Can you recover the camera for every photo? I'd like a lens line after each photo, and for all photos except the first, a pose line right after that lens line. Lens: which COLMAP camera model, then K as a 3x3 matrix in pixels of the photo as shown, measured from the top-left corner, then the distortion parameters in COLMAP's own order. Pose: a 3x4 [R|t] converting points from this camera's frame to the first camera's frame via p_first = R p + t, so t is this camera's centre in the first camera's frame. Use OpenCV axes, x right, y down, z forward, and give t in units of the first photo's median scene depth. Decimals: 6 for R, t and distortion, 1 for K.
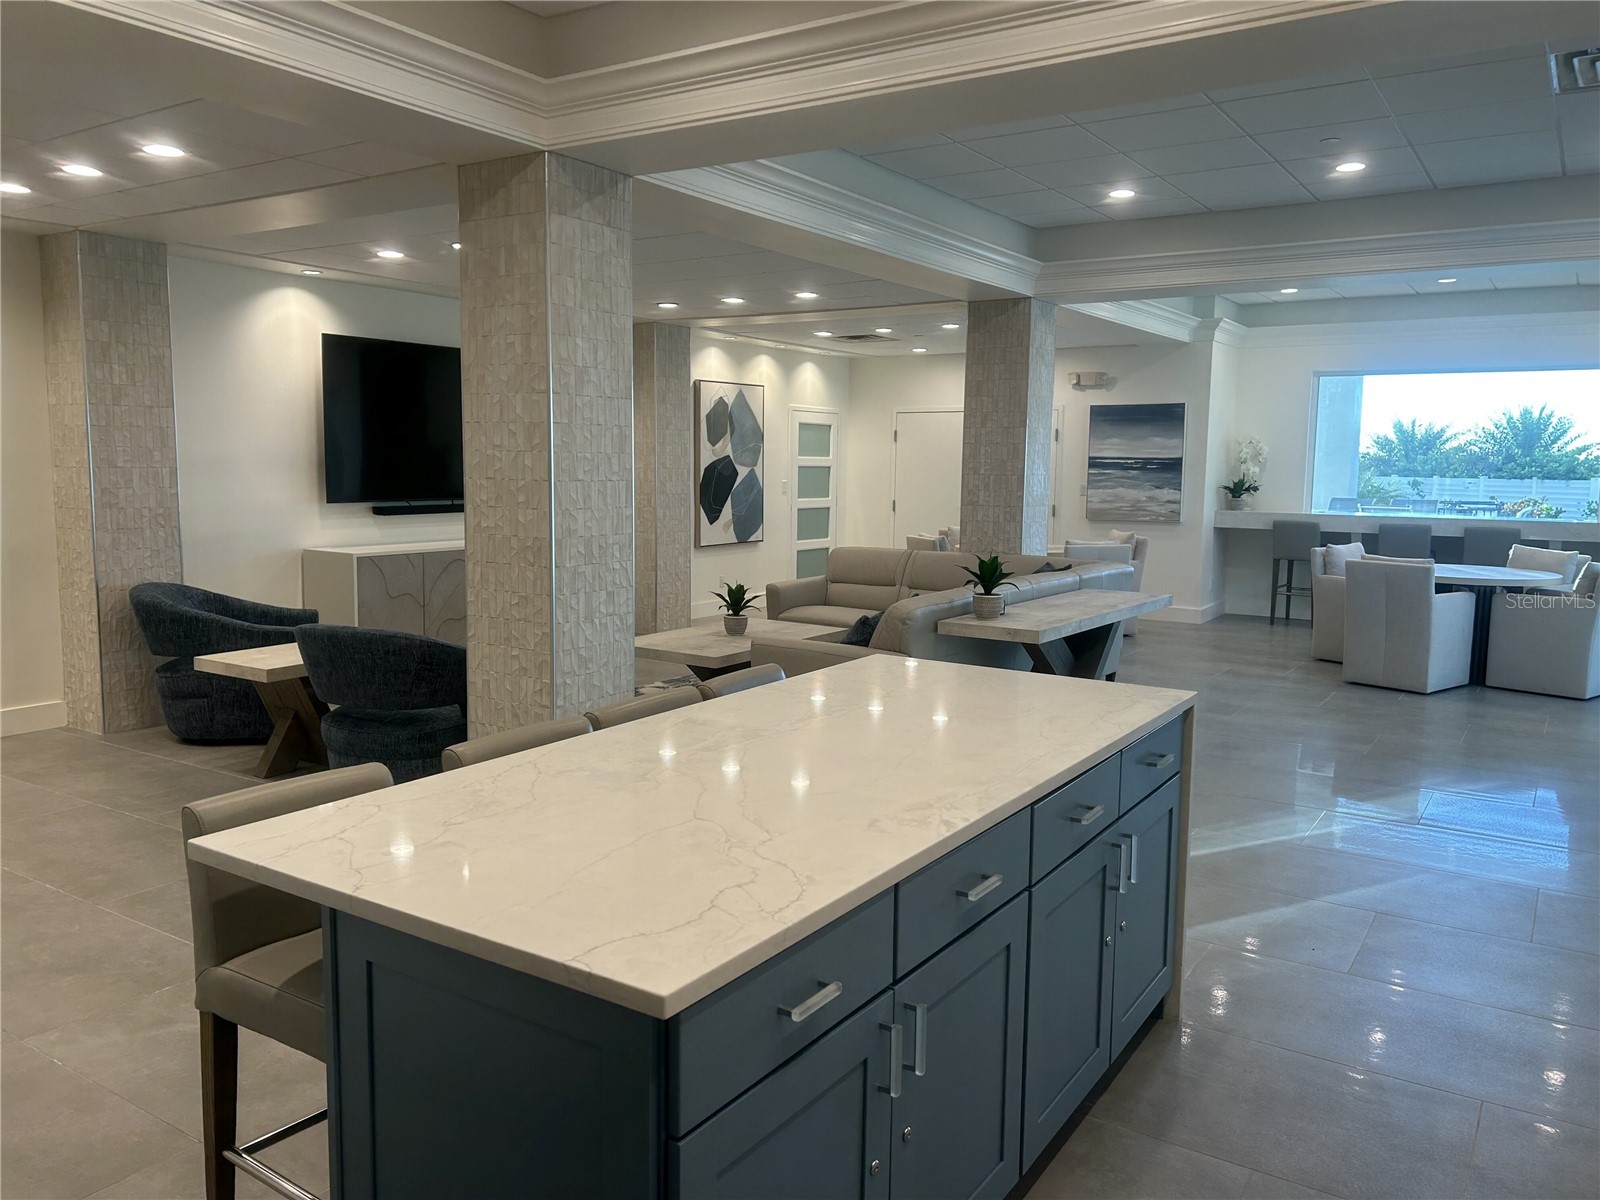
lens RADIAL K [[1180.4, 0, 793.8], [0, 1180.4, 574.5], [0, 0, 1]] dist [0.087810, -0.152063]
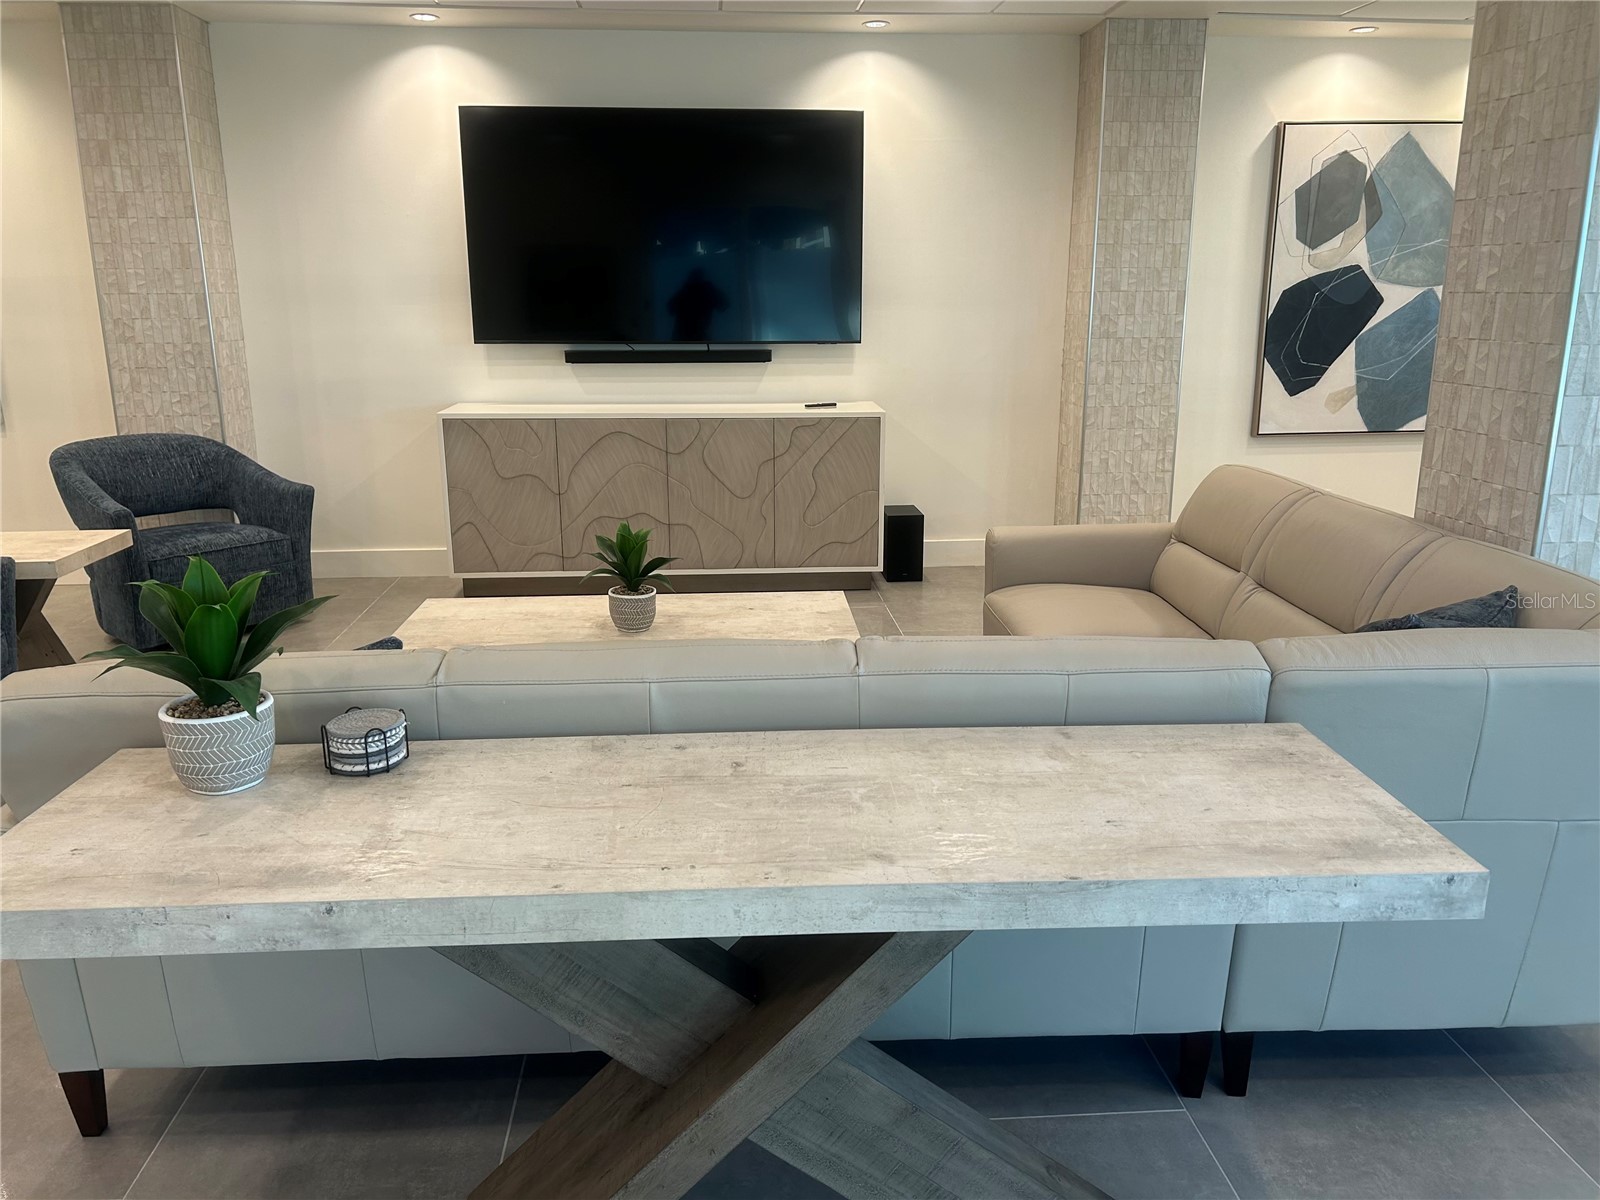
lens RADIAL K [[1341.2, 0, 800.0], [0, 1341.2, 600.0], [0, 0, 1]] dist [0.115886, -0.167279]
pose [[0.628118, 0.170769, -0.759148, 0.312000], [-0.066907, 0.983860, 0.165959, -0.042528], [0.775236, -0.053449, 0.629406, 0.462849]]
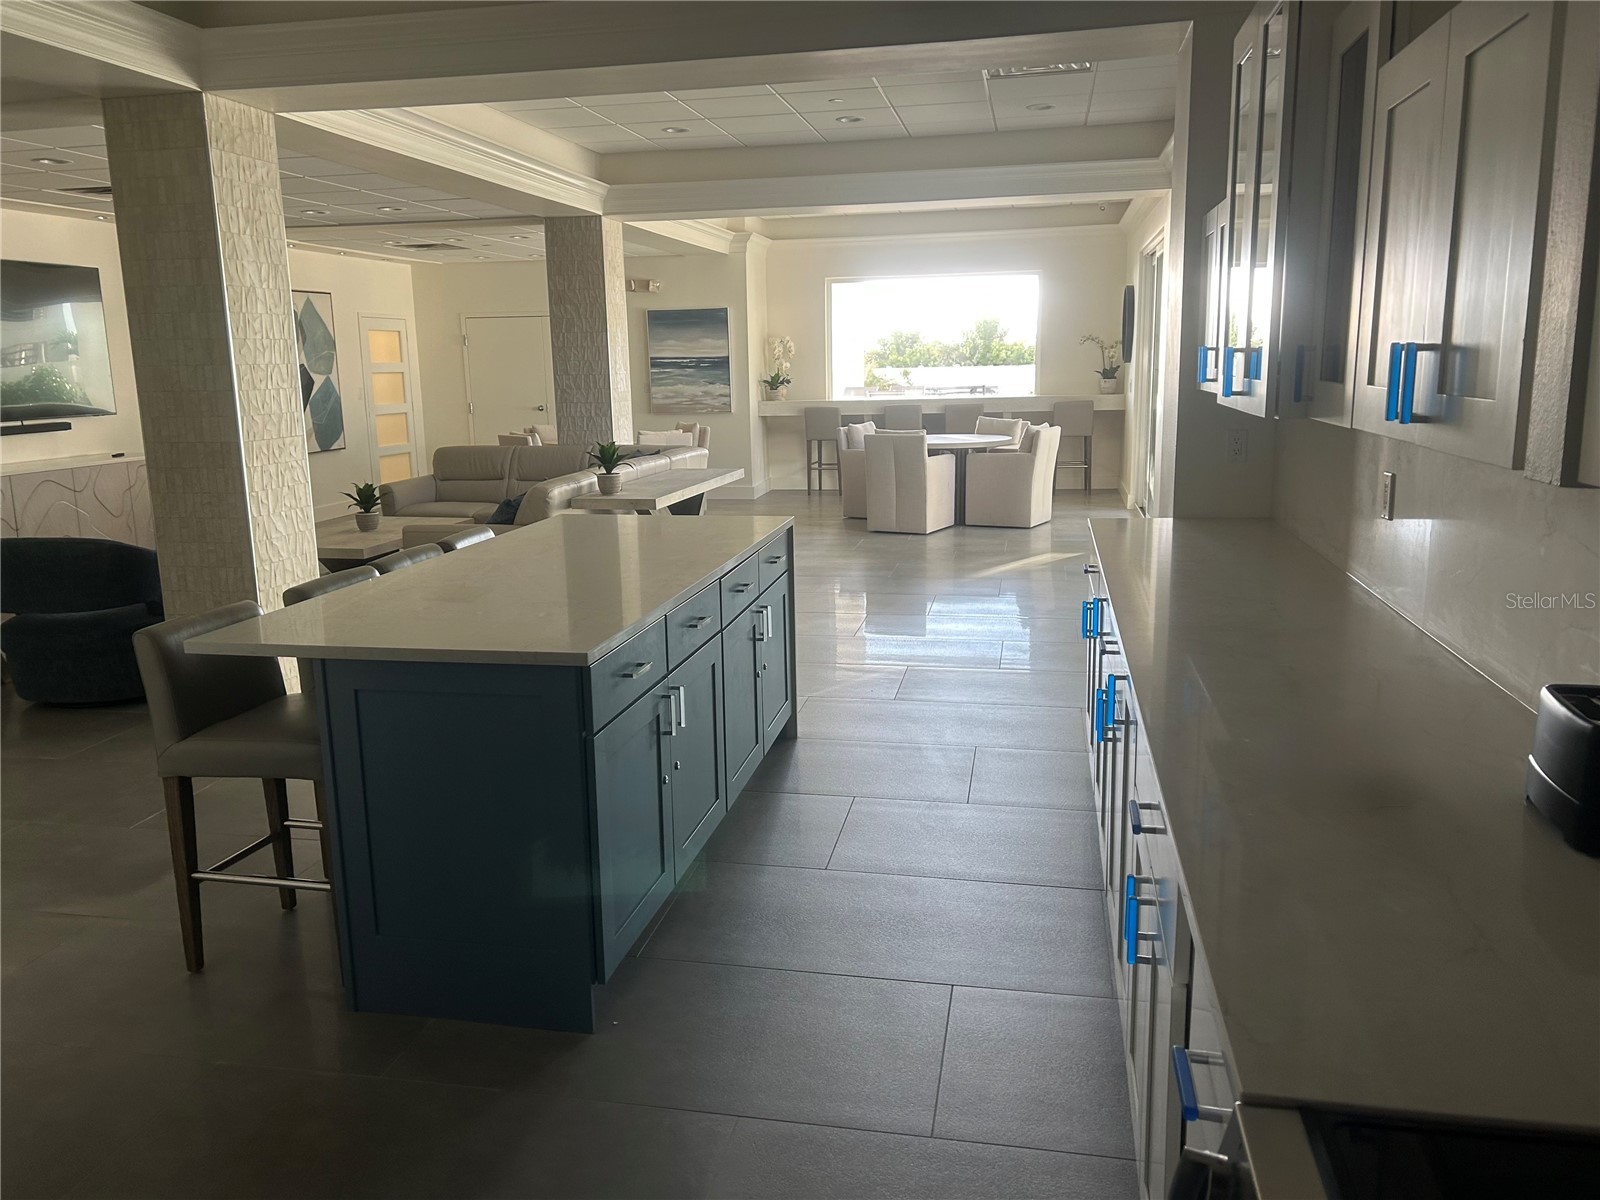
lens RADIAL K [[1180.4, 0, 793.8], [0, 1180.4, 574.5], [0, 0, 1]] dist [0.087810, -0.152063]
pose [[0.925356, -0.095842, 0.366785, -0.065402], [0.065893, 0.993450, 0.093351, 0.010494], [-0.373330, -0.062214, 0.925610, -0.114482]]
